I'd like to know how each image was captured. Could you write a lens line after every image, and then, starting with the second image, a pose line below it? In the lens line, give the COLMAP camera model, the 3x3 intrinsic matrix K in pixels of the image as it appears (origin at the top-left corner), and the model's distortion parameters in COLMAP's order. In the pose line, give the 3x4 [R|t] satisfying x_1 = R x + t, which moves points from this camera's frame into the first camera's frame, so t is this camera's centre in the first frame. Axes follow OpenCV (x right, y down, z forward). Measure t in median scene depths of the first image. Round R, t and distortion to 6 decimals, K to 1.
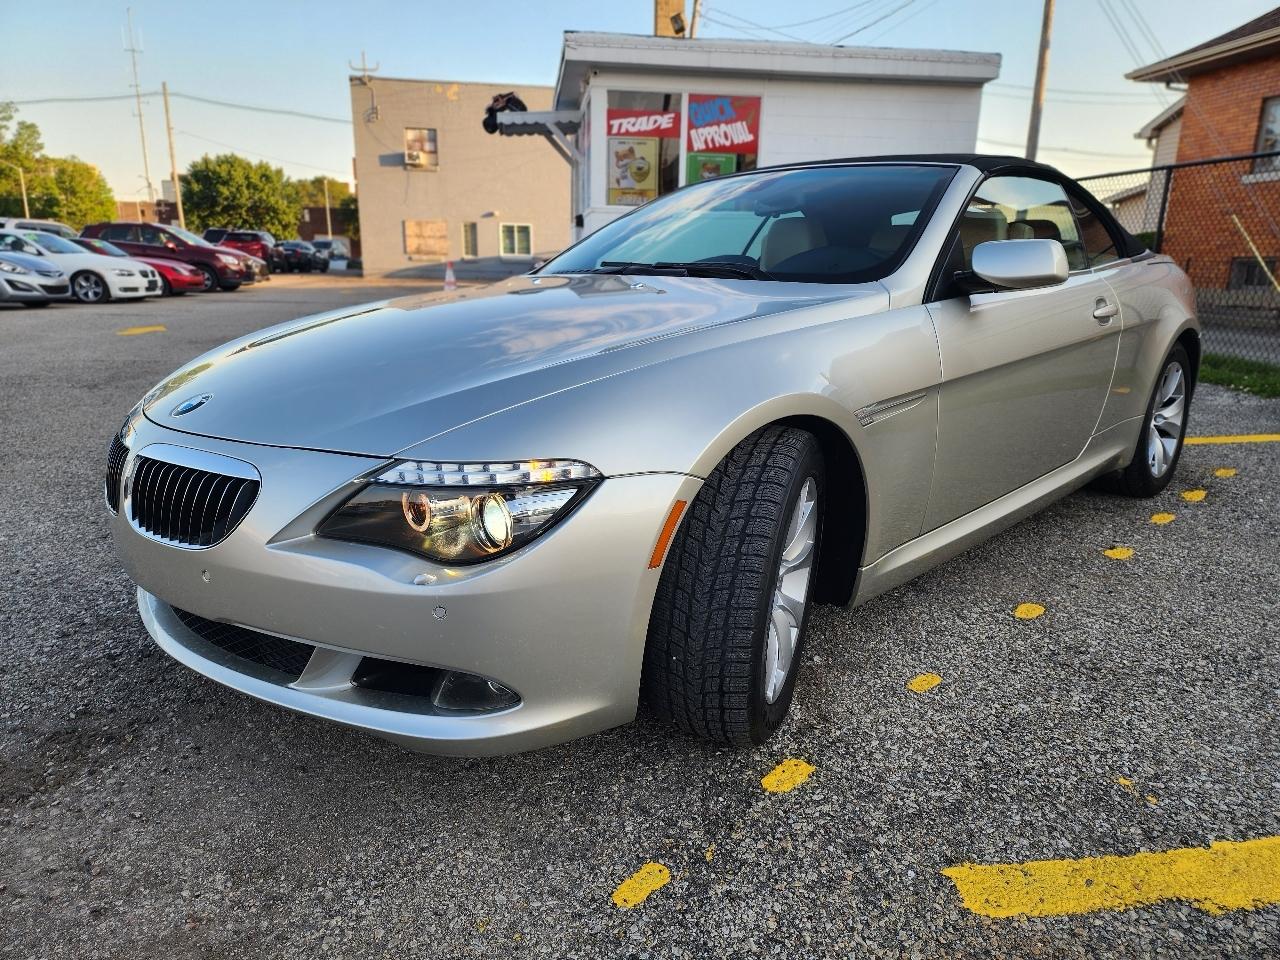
lens RADIAL K [[897.8, 0, 640.0], [0, 897.8, 480.0], [0, 0, 1]] dist [0.068912, -0.070620]
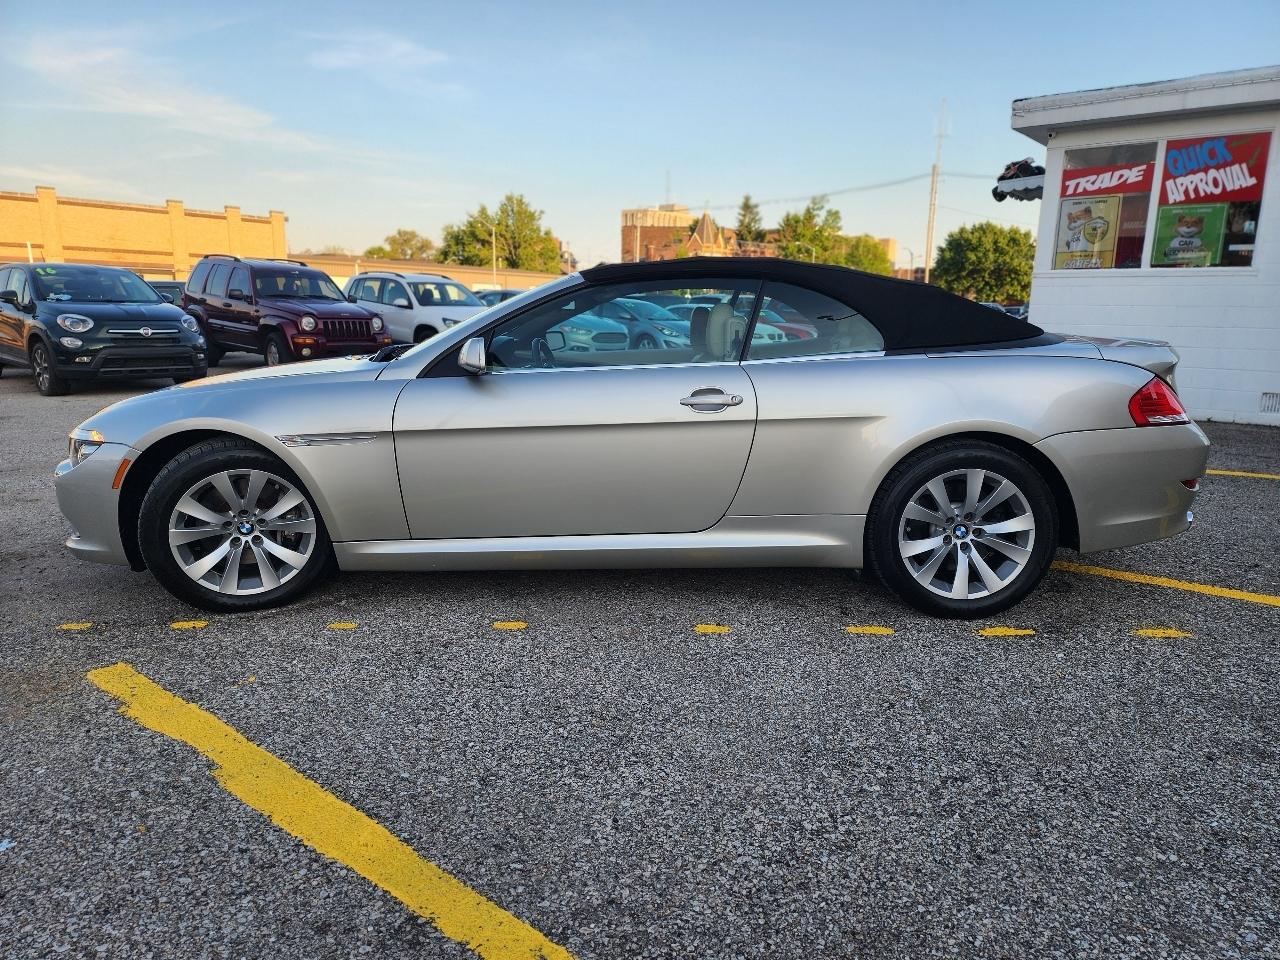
lens RADIAL K [[859.4, 0, 598.4], [0, 859.4, 478.1], [0, 0, 1]] dist [0.075751, -0.054440]
pose [[0.664616, 0.139439, -0.734059, 0.351068], [-0.180497, 0.983298, 0.023361, -0.027629], [0.725056, 0.116969, 0.678684, 0.065262]]
